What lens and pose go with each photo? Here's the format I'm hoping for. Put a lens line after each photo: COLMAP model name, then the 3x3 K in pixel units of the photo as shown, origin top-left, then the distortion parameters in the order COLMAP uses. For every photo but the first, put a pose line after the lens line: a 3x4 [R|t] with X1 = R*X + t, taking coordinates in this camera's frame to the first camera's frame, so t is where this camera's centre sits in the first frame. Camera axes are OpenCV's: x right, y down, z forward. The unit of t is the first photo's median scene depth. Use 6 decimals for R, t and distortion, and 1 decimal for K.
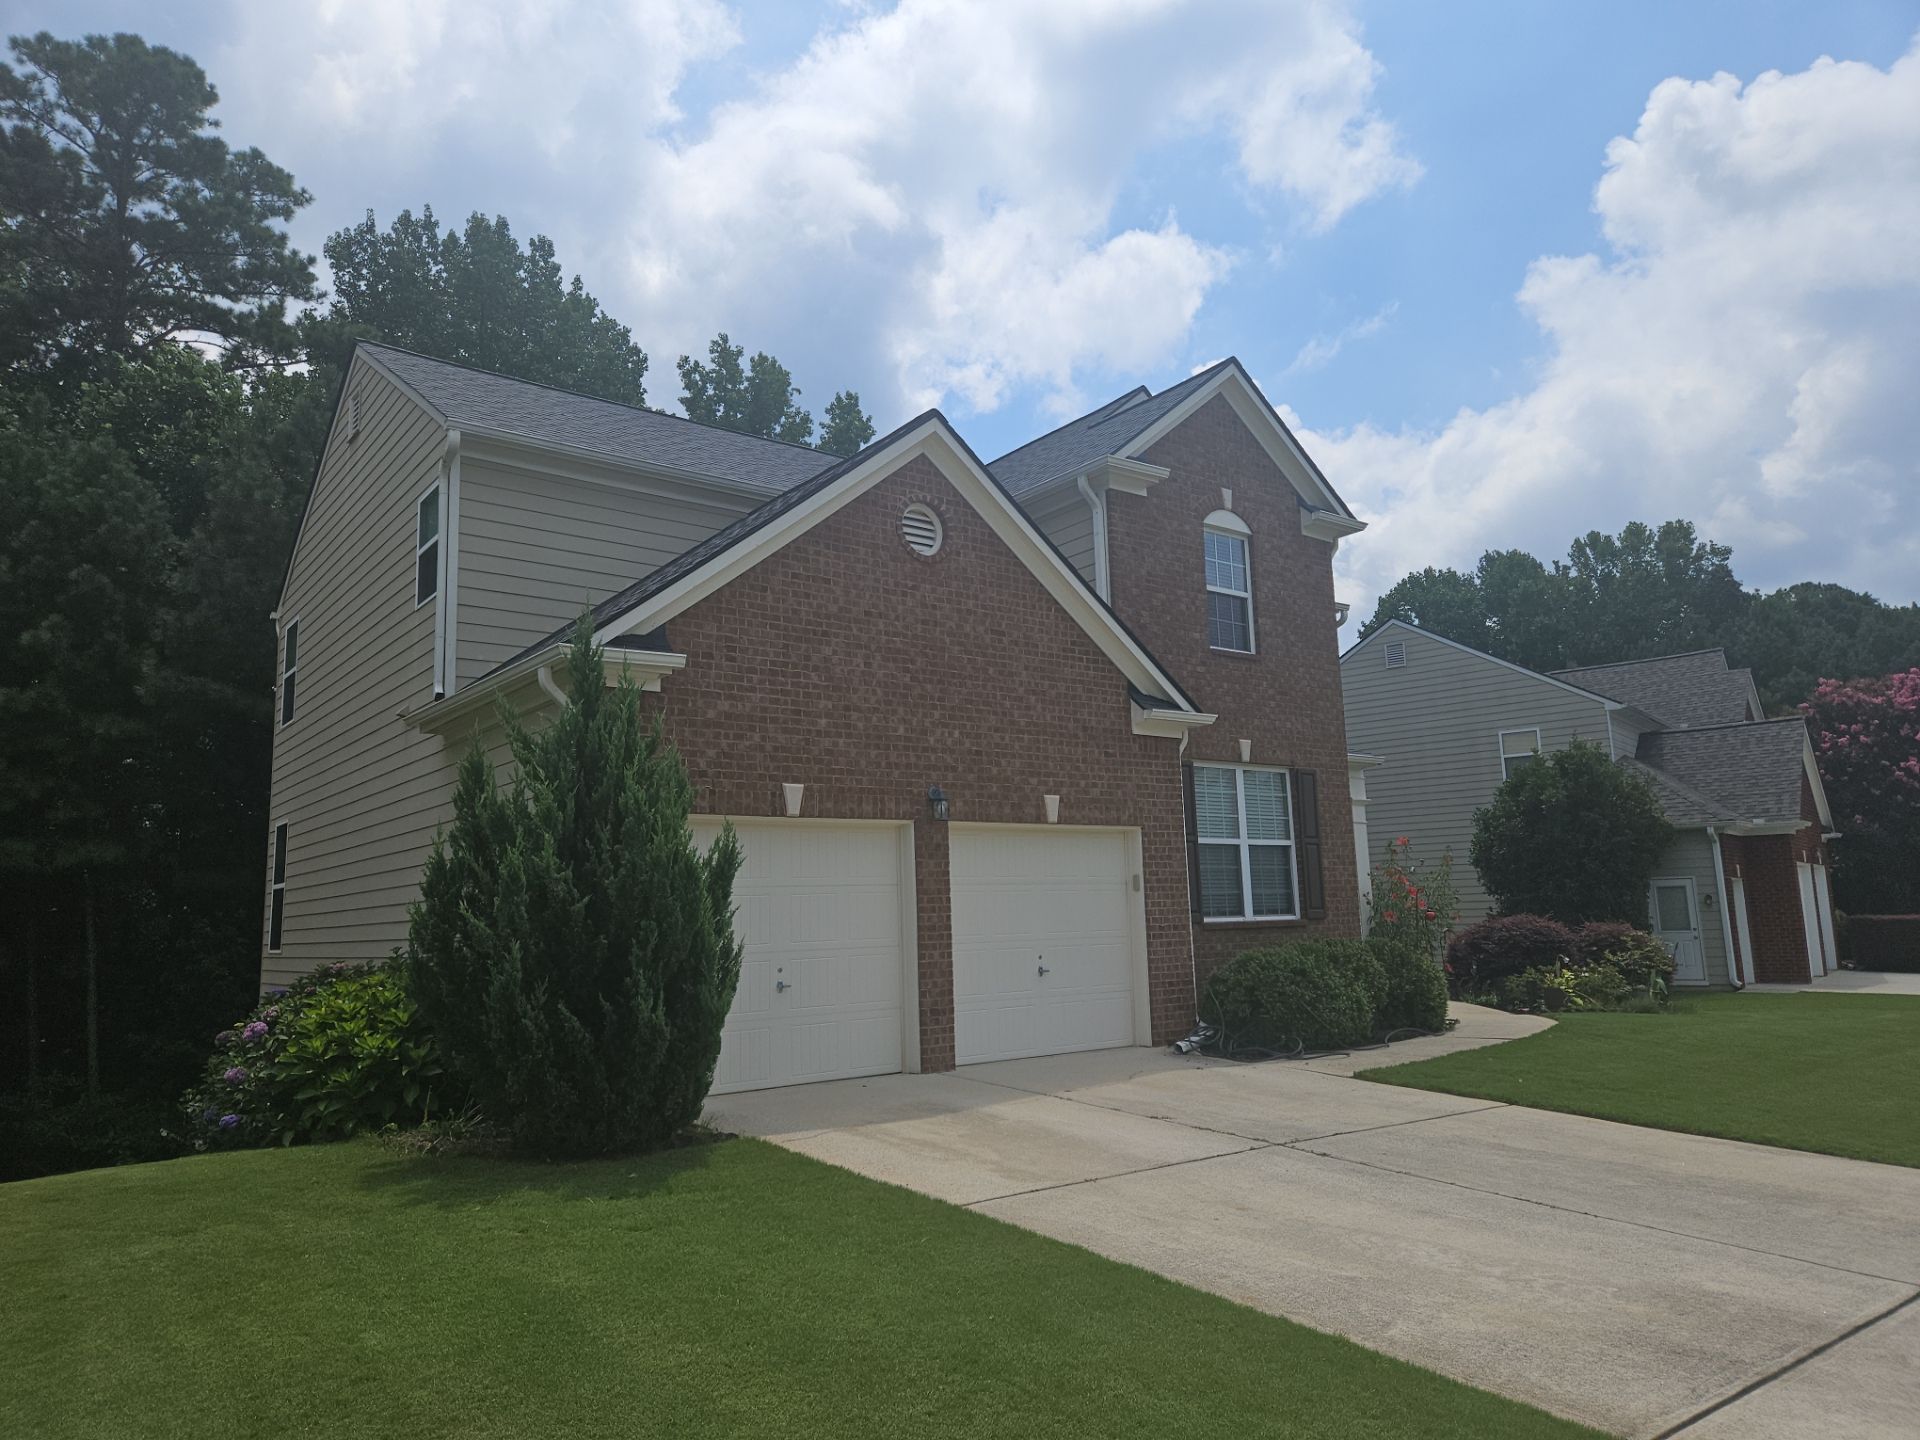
lens RADIAL K [[1266.0, 0, 946.7], [0, 1266.0, 723.9], [0, 0, 1]] dist [0.076138, -0.043401]
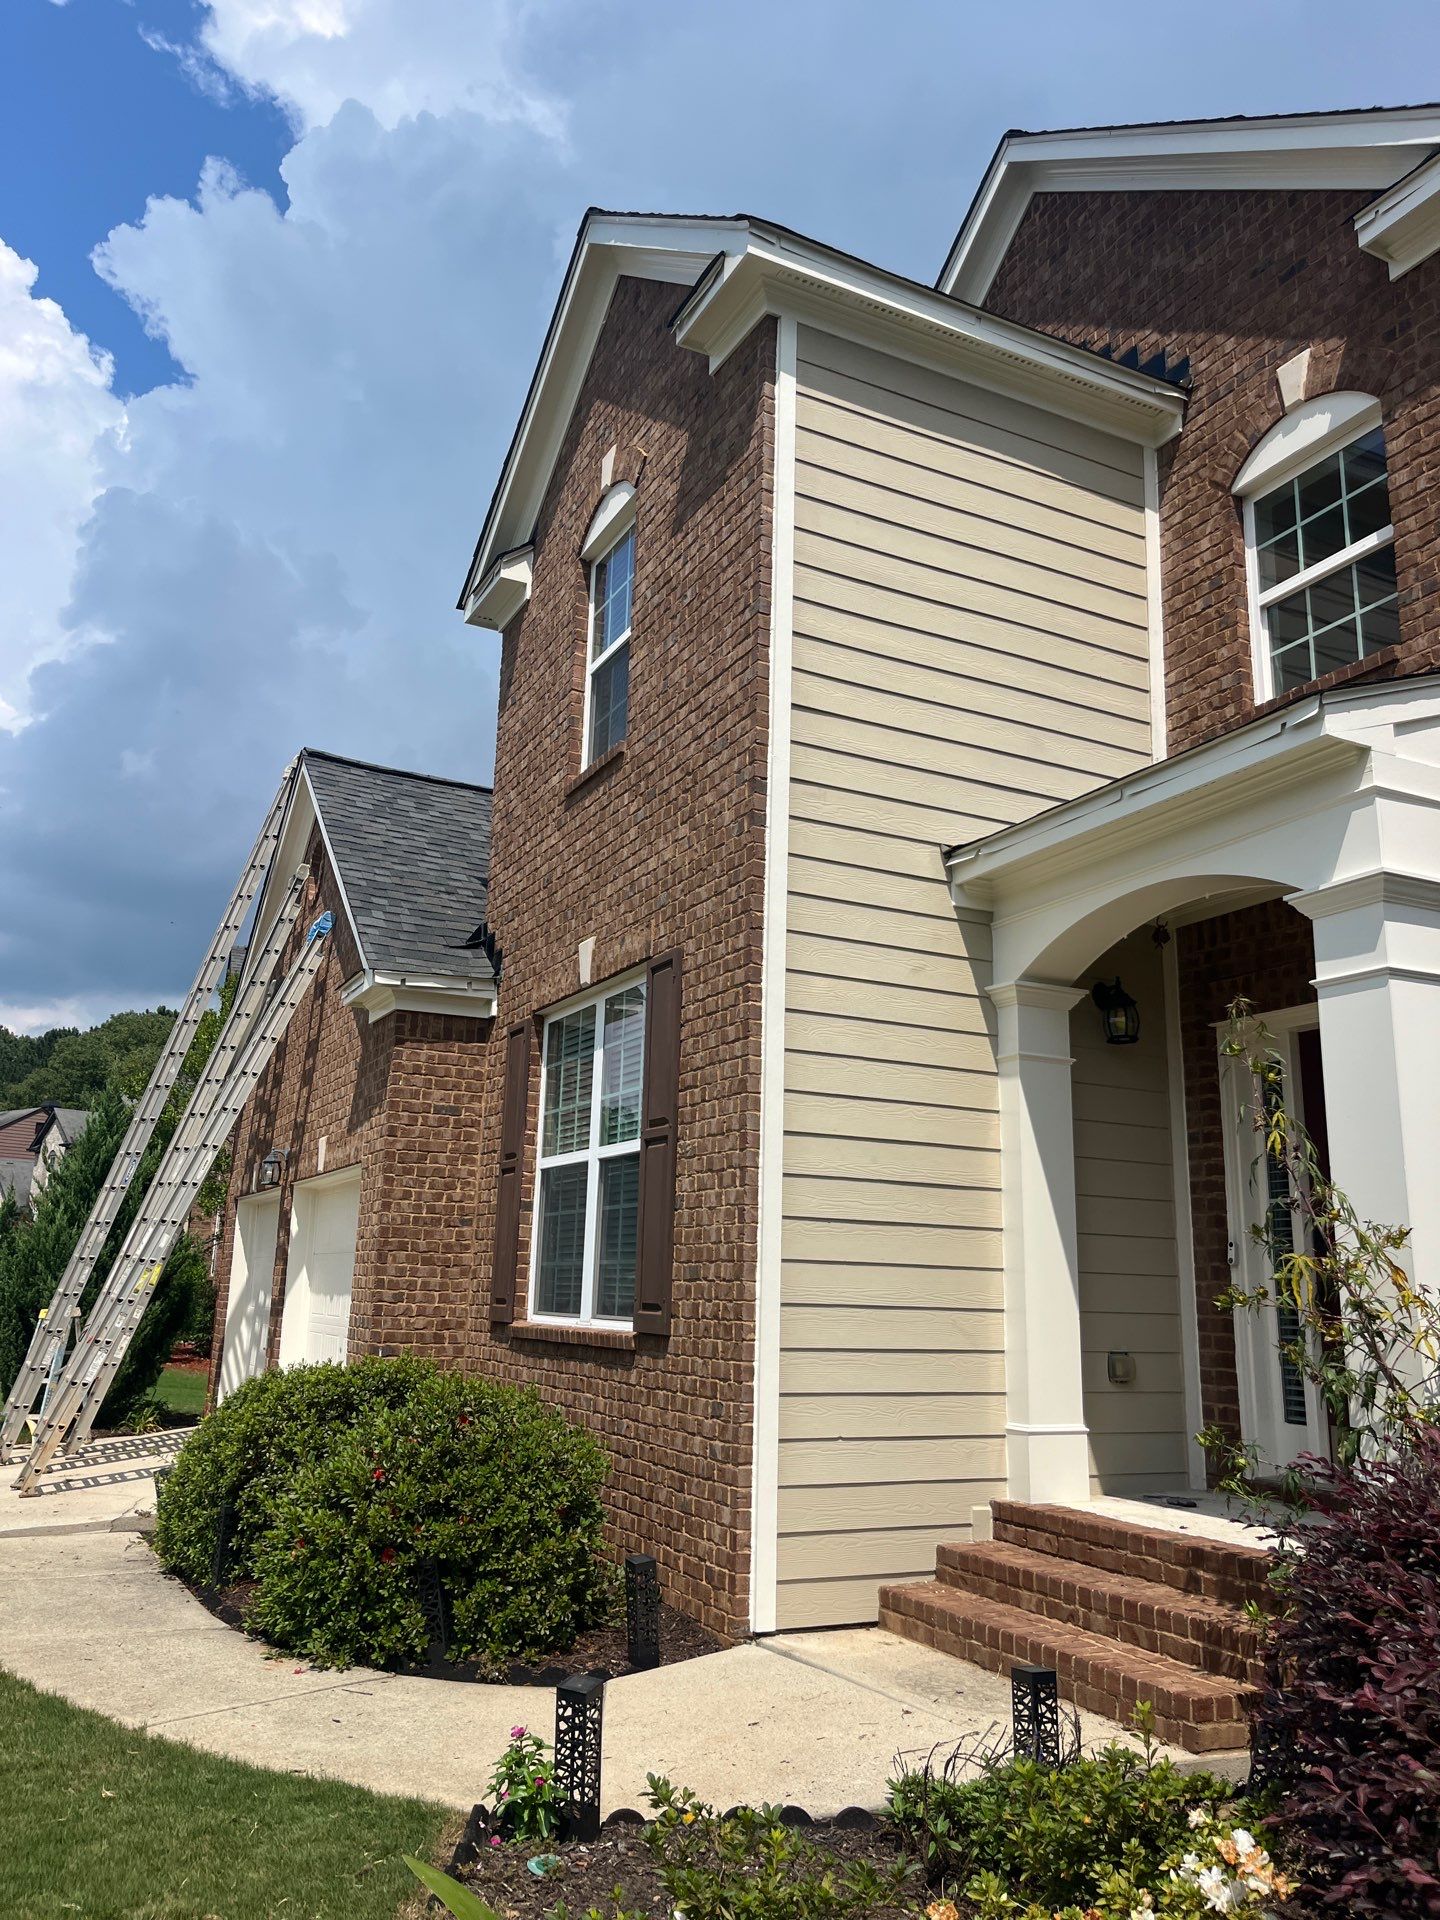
lens RADIAL K [[1446.4, 0, 712.2], [0, 1446.4, 950.1], [0, 0, 1]] dist [0.066340, -0.092589]
pose [[-0.180989, -0.199123, -0.963116, 0.927223], [0.131572, 0.965584, -0.224358, 0.178419], [0.974644, -0.167326, -0.148561, 1.394166]]
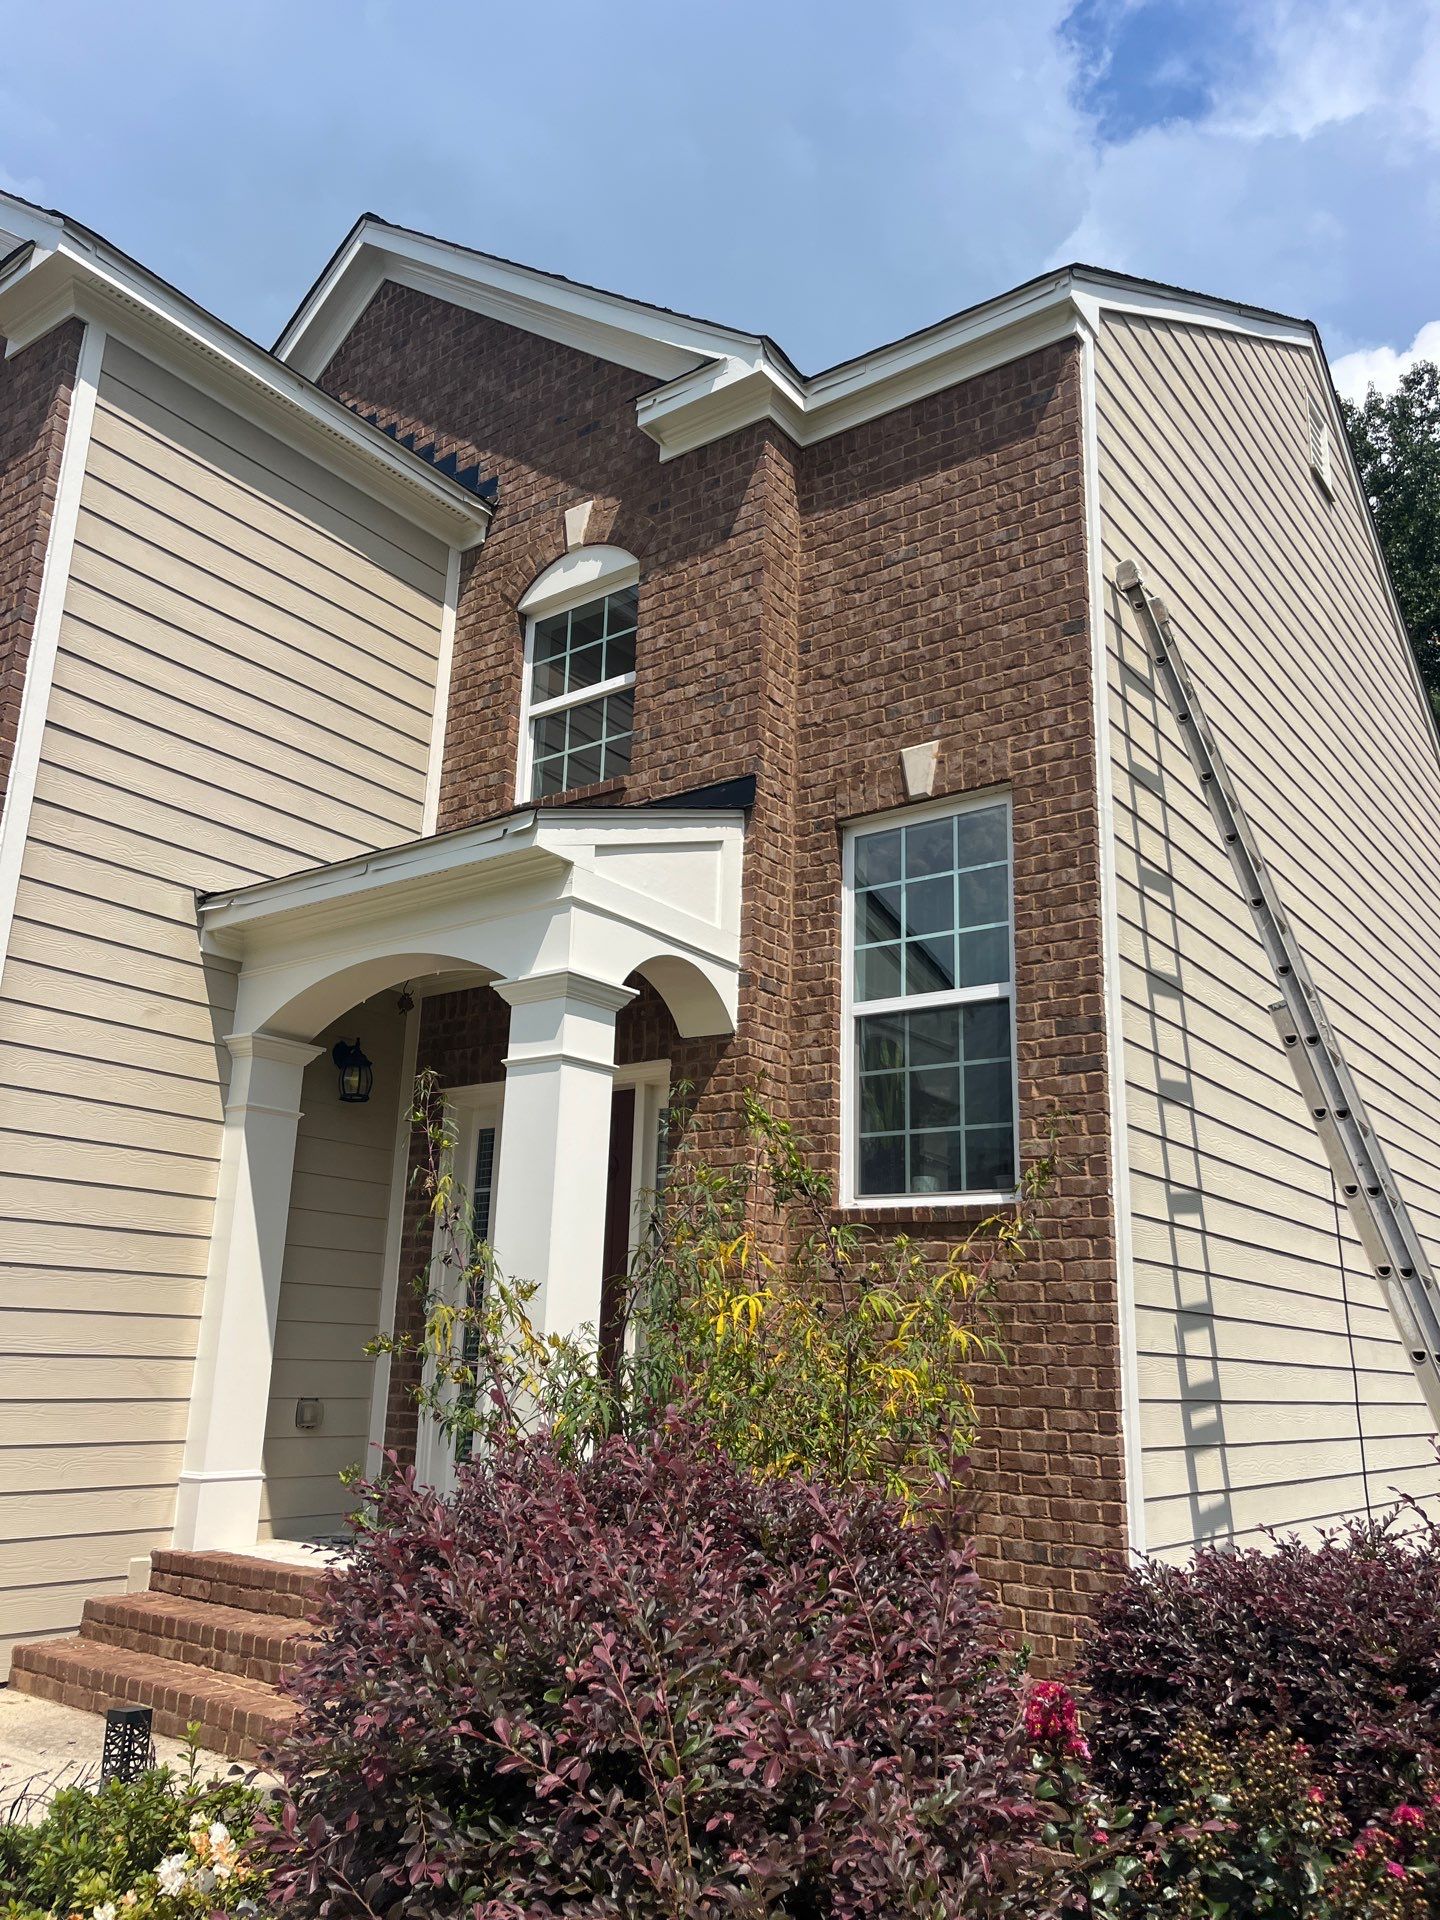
lens RADIAL K [[1446.4, 0, 705.6], [0, 1446.4, 966.6], [0, 0, 1]] dist [0.066340, -0.092589]
pose [[0.279204, -0.213897, -0.936105, 0.953365], [0.109470, 0.975609, -0.190273, 0.182383], [0.953971, -0.049350, 0.295810, 1.424348]]
